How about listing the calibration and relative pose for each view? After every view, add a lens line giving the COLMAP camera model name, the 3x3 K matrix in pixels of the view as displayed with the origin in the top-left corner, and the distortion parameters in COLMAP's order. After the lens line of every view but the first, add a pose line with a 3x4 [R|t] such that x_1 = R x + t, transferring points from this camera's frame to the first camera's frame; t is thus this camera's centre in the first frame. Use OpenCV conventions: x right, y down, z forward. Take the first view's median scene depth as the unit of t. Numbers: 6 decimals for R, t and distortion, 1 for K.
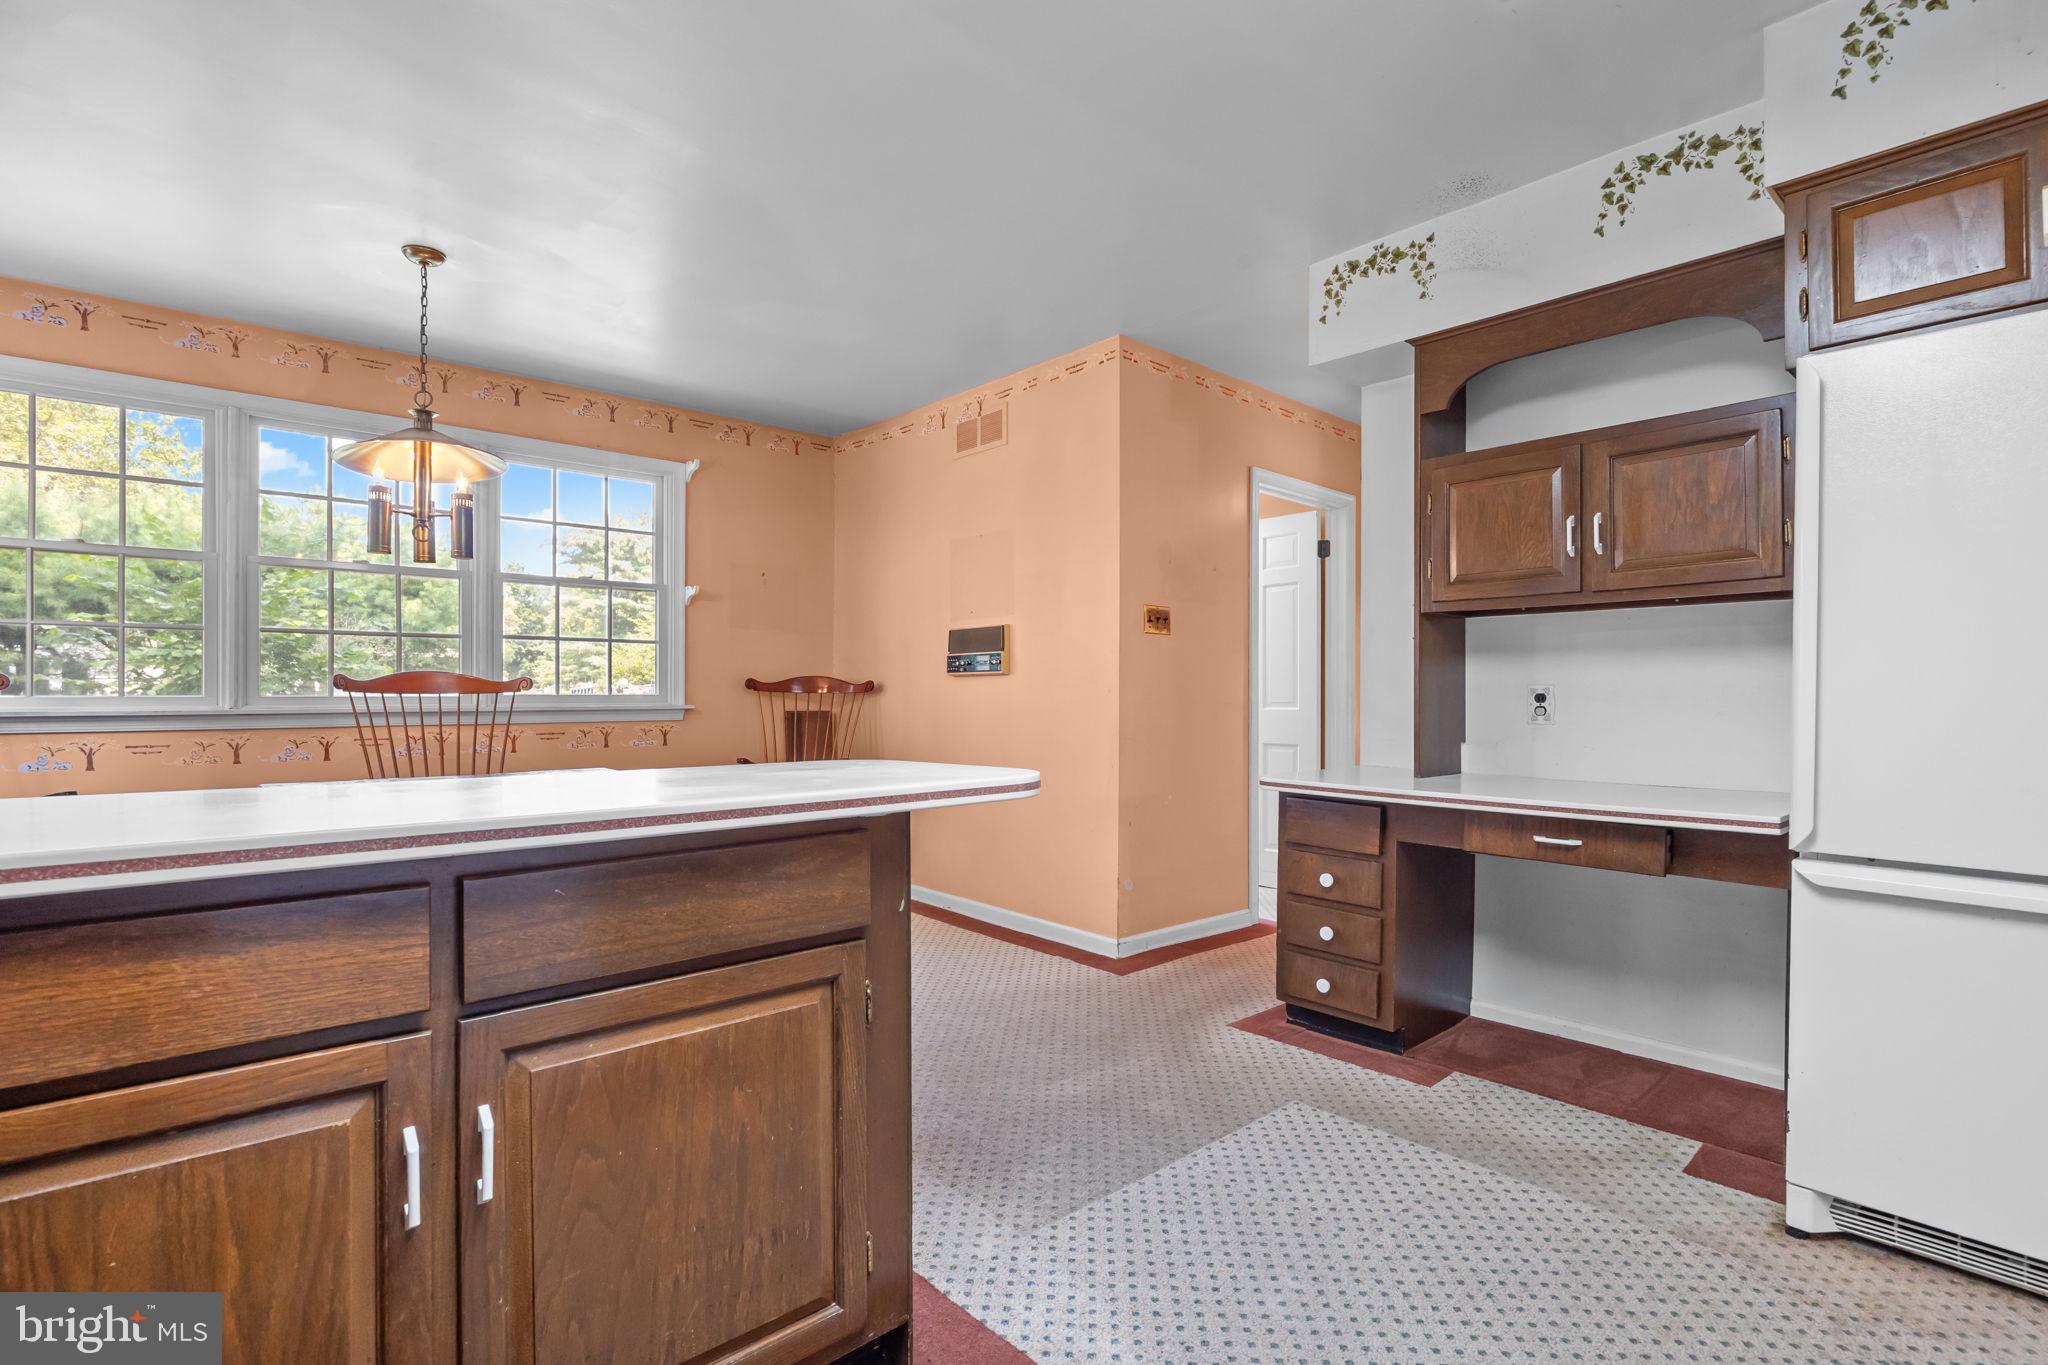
lens RADIAL K [[960.9, 0, 1027.2], [0, 960.9, 689.7], [0, 0, 1]] dist [-0.013086, -0.000512]
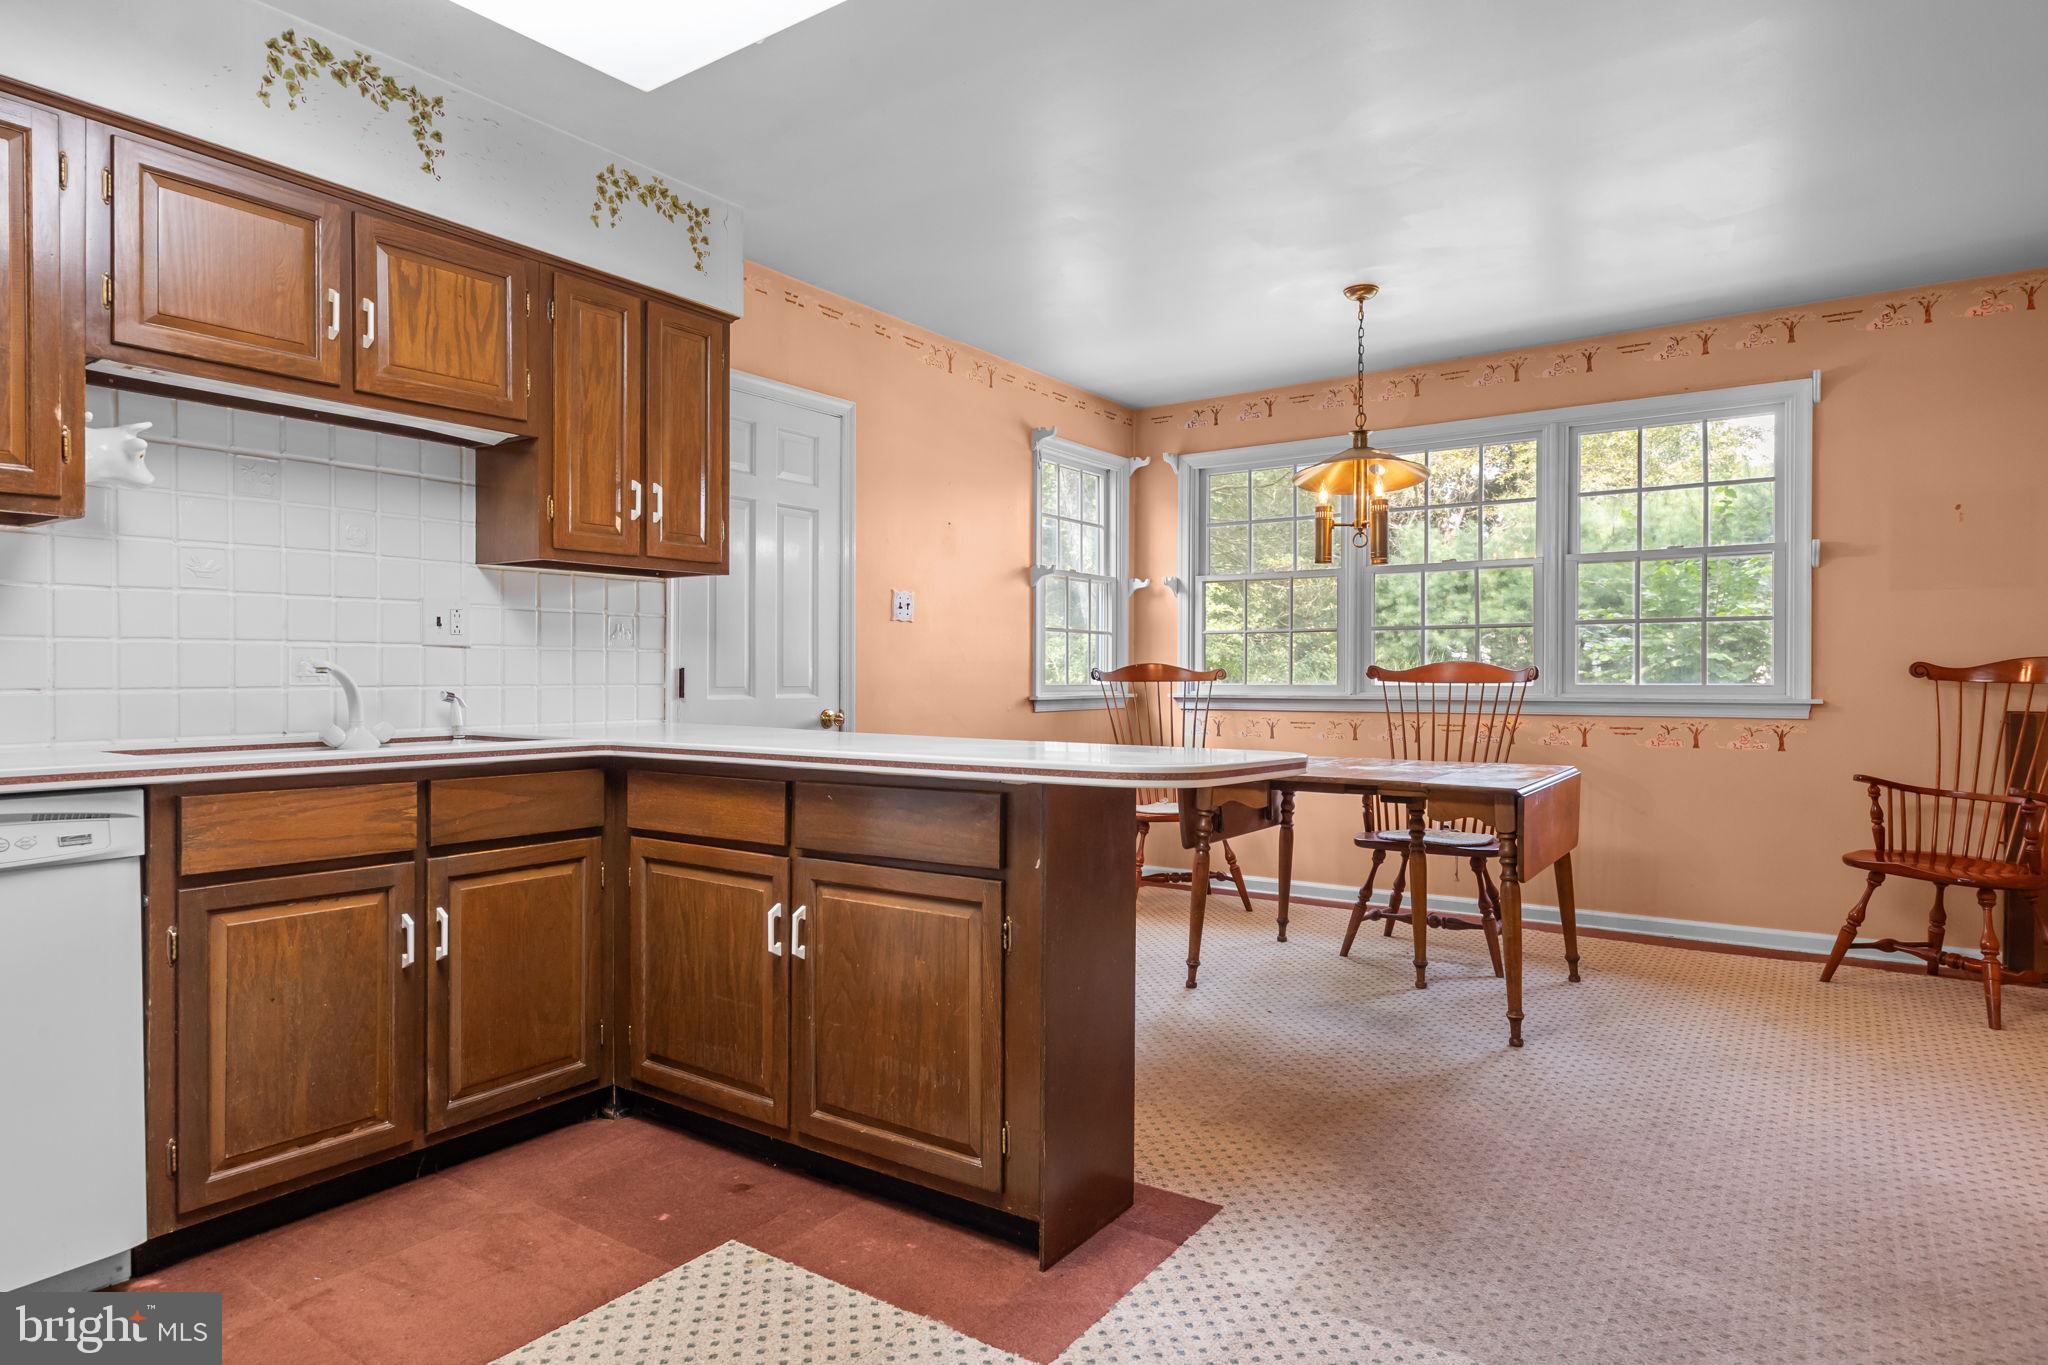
lens RADIAL K [[1110.8, 0, 1020.4], [0, 1110.8, 681.1], [0, 0, 1]] dist [0.003417, -0.004375]
pose [[0.241252, 0.001584, -0.970461, 0.452341], [0.001229, 0.999997, 0.001938, -0.001044], [0.970462, -0.001661, 0.241249, 0.248142]]
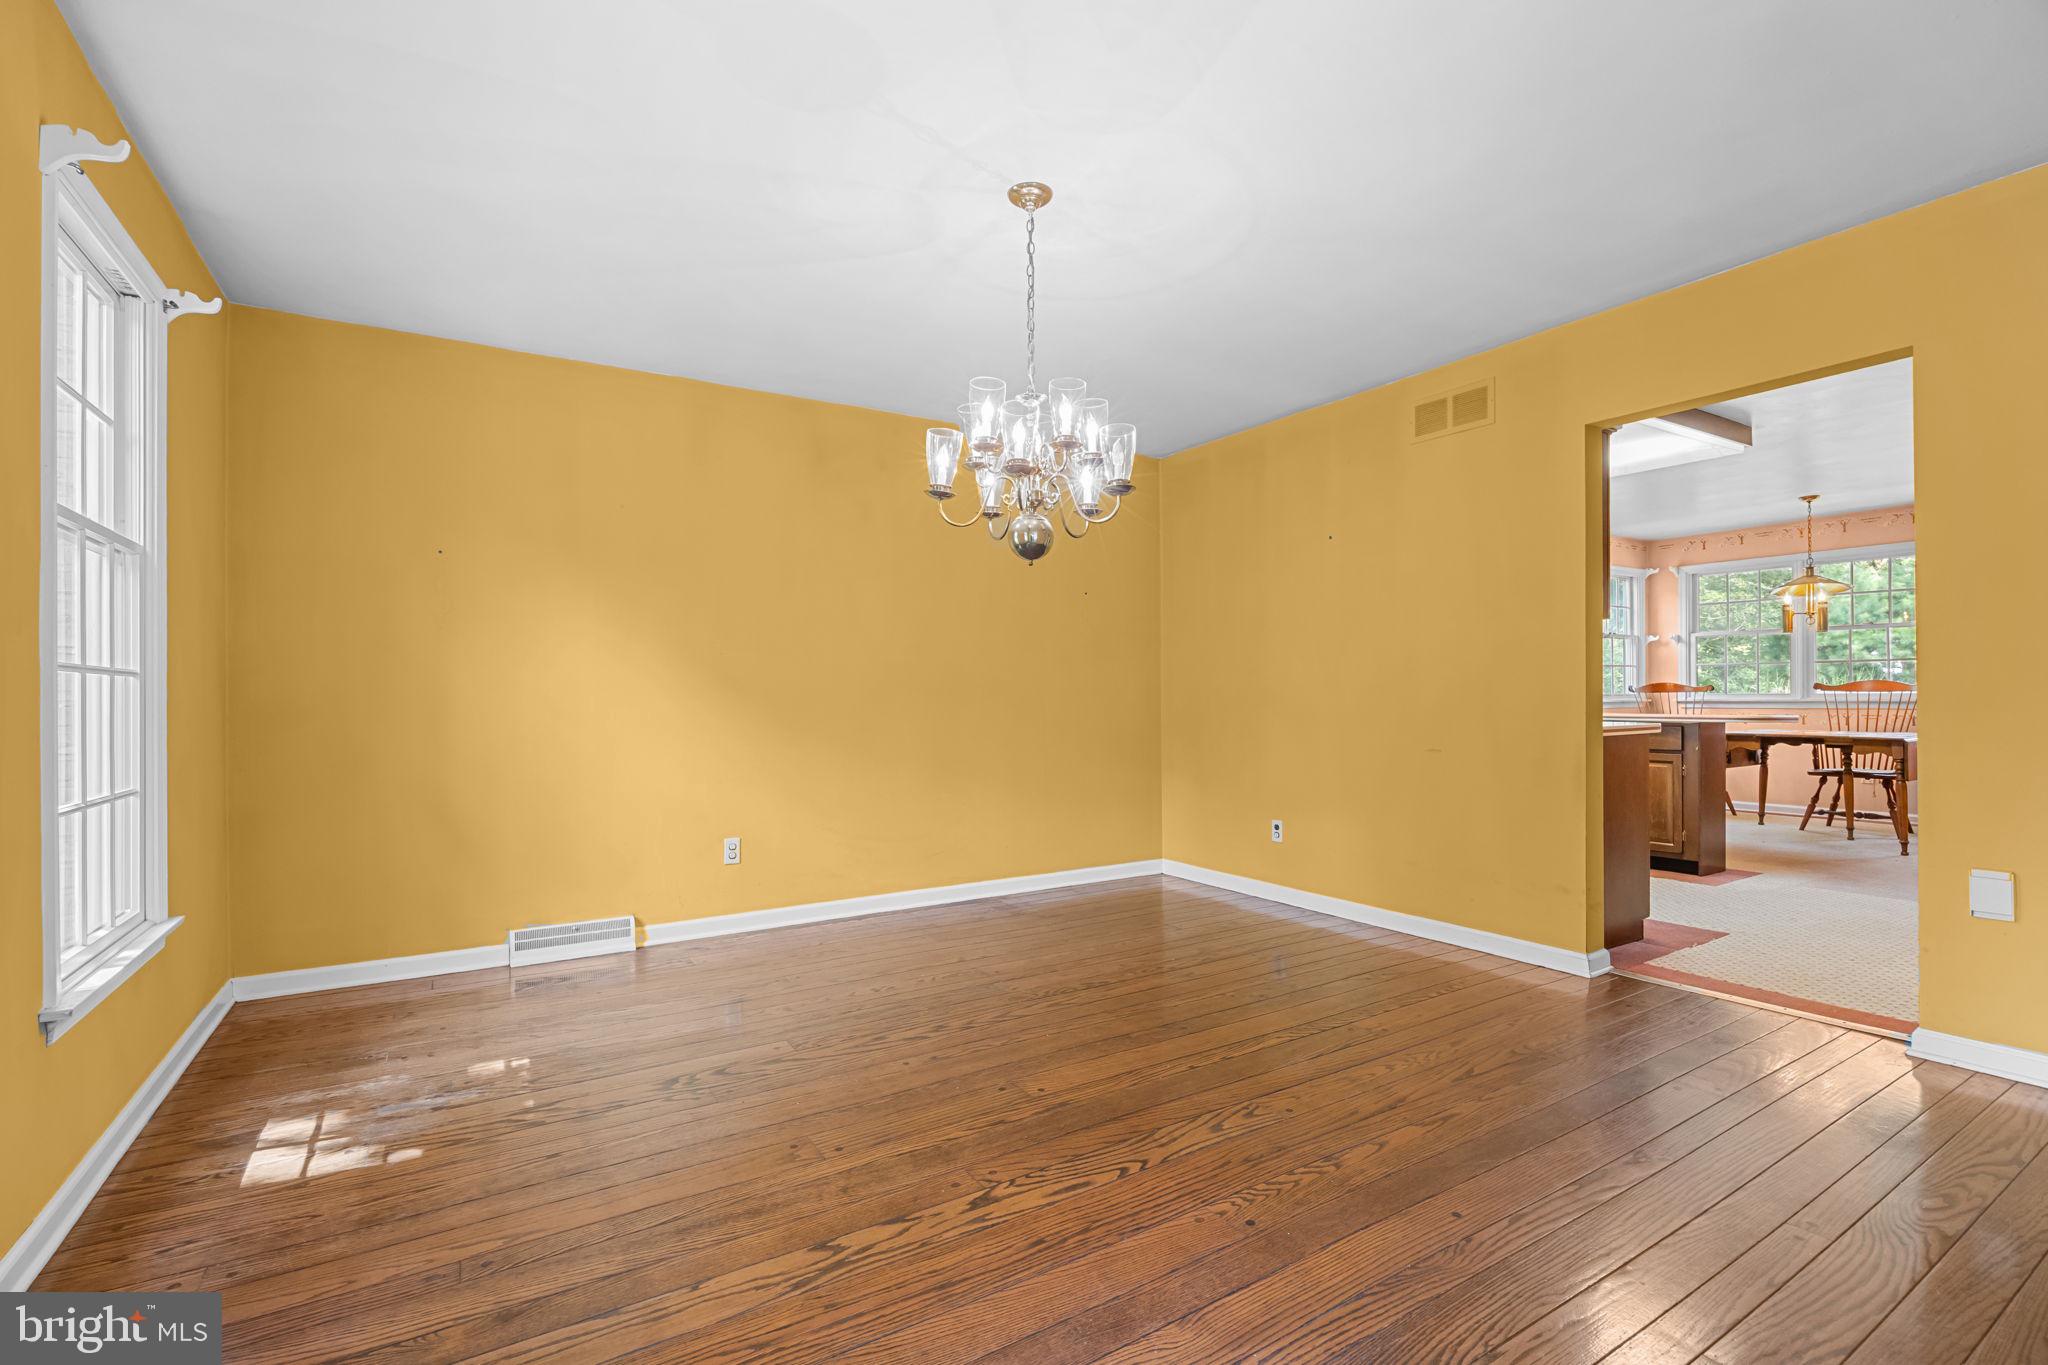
lens RADIAL K [[841.4, 0, 1085.7], [0, 841.4, 690.9], [0, 0, 1]] dist [-0.009160, 0.000060]
pose [[-0.152686, -0.005362, -0.988260, 1.329647], [0.006902, 0.999955, -0.006492, 0.002123], [0.988251, -0.007812, -0.152642, -0.332550]]
